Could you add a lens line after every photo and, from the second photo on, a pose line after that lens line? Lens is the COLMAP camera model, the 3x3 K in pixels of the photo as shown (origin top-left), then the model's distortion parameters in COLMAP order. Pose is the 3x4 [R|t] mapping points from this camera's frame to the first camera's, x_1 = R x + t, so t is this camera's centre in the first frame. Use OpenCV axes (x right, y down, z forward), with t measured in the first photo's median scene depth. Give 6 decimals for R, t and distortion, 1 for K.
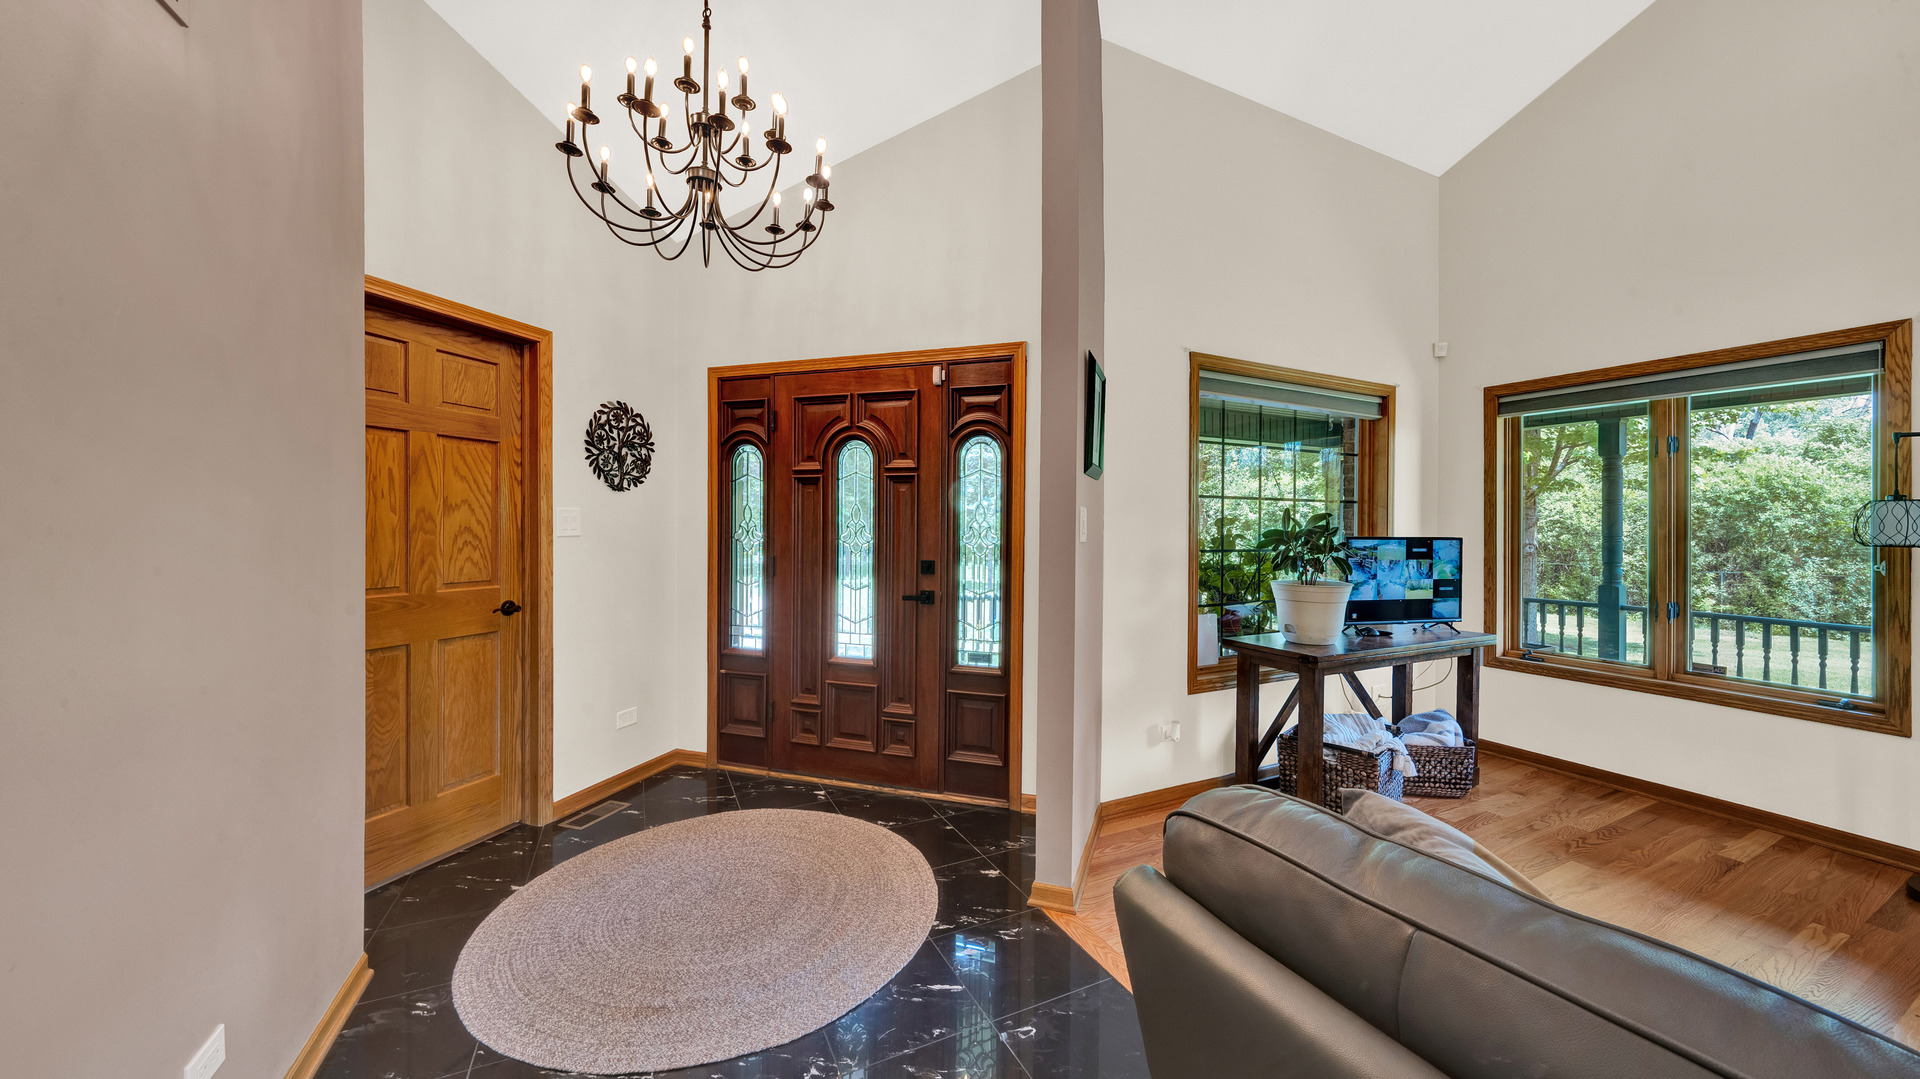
lens RADIAL K [[674.8, 0, 972.6], [0, 674.8, 528.5], [0, 0, 1]] dist [-0.019922, 0.000163]
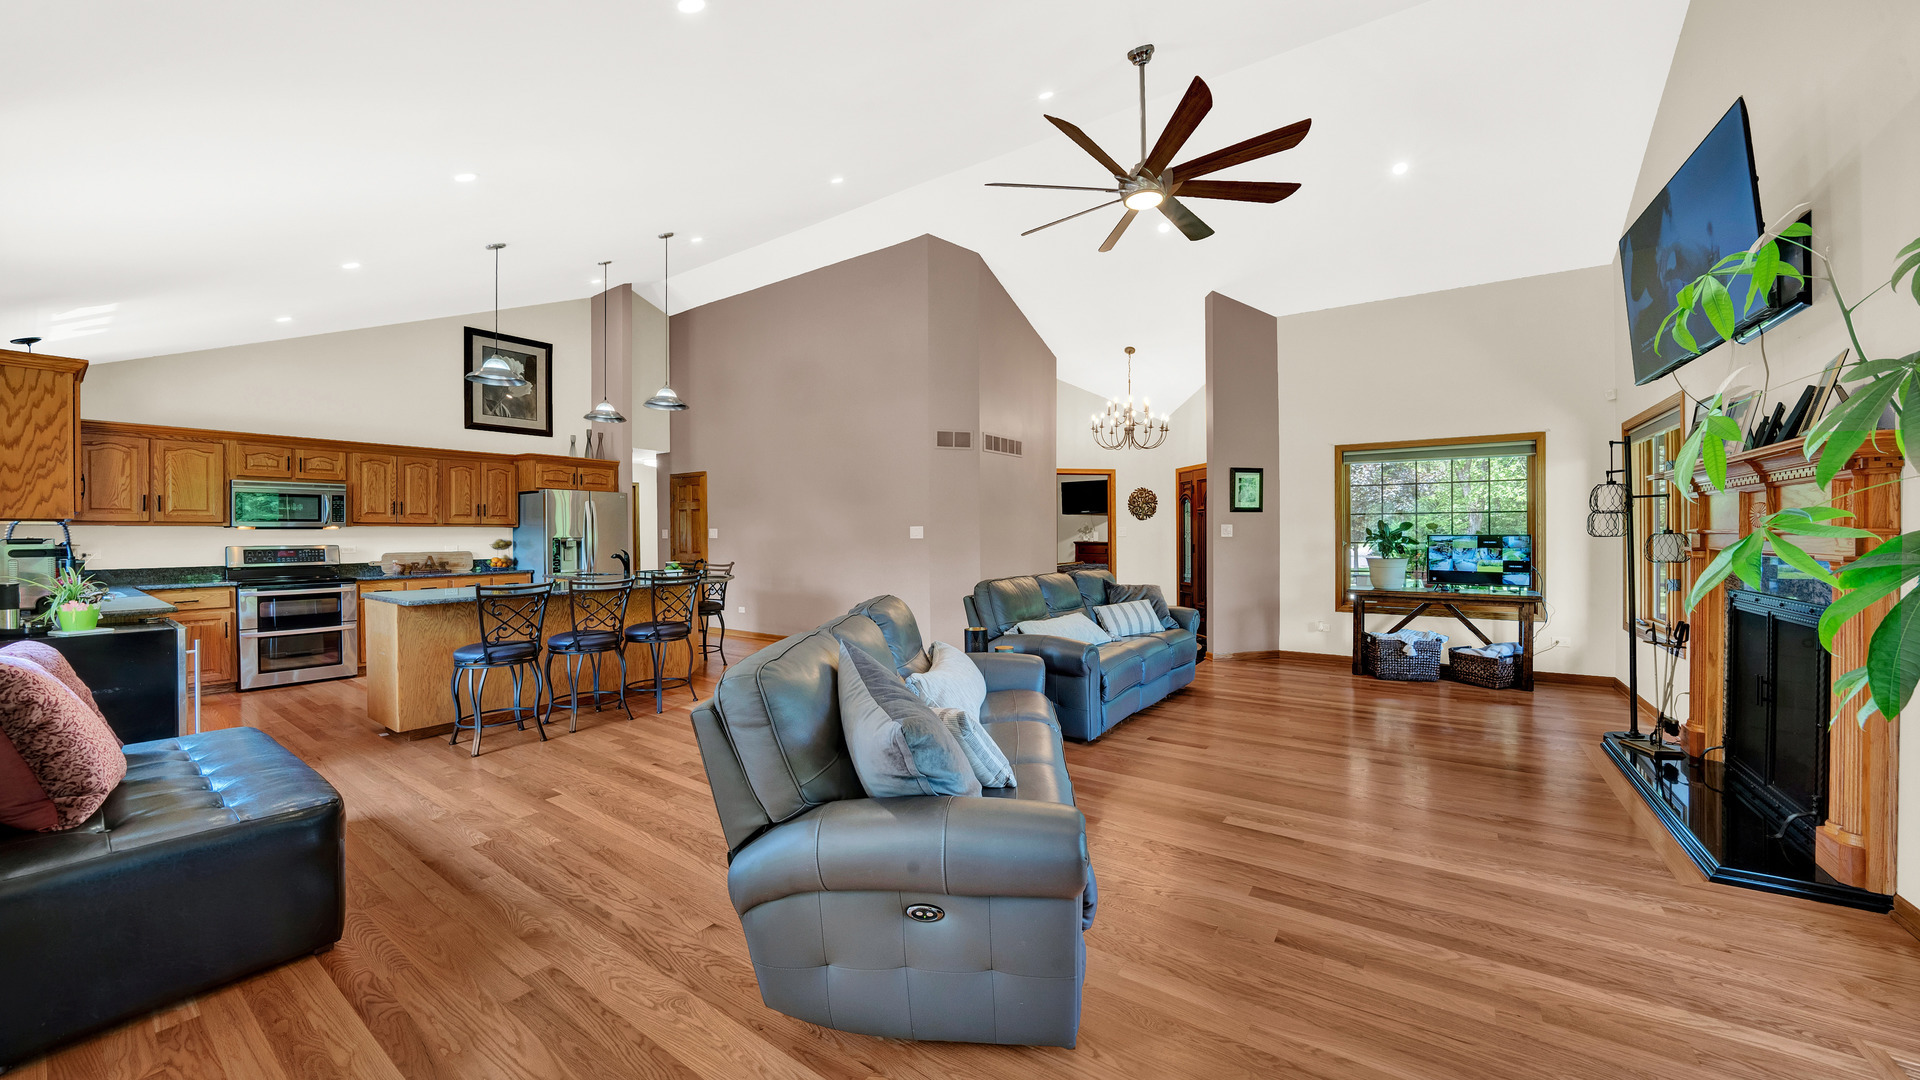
lens RADIAL K [[674.8, 0, 972.6], [0, 674.8, 529.0], [0, 0, 1]] dist [-0.019922, 0.000163]
pose [[0.493583, -0.017155, -0.869530, 1.483875], [0.007425, 0.999852, -0.015512, 0.015825], [0.869667, 0.001200, 0.493637, -0.932184]]
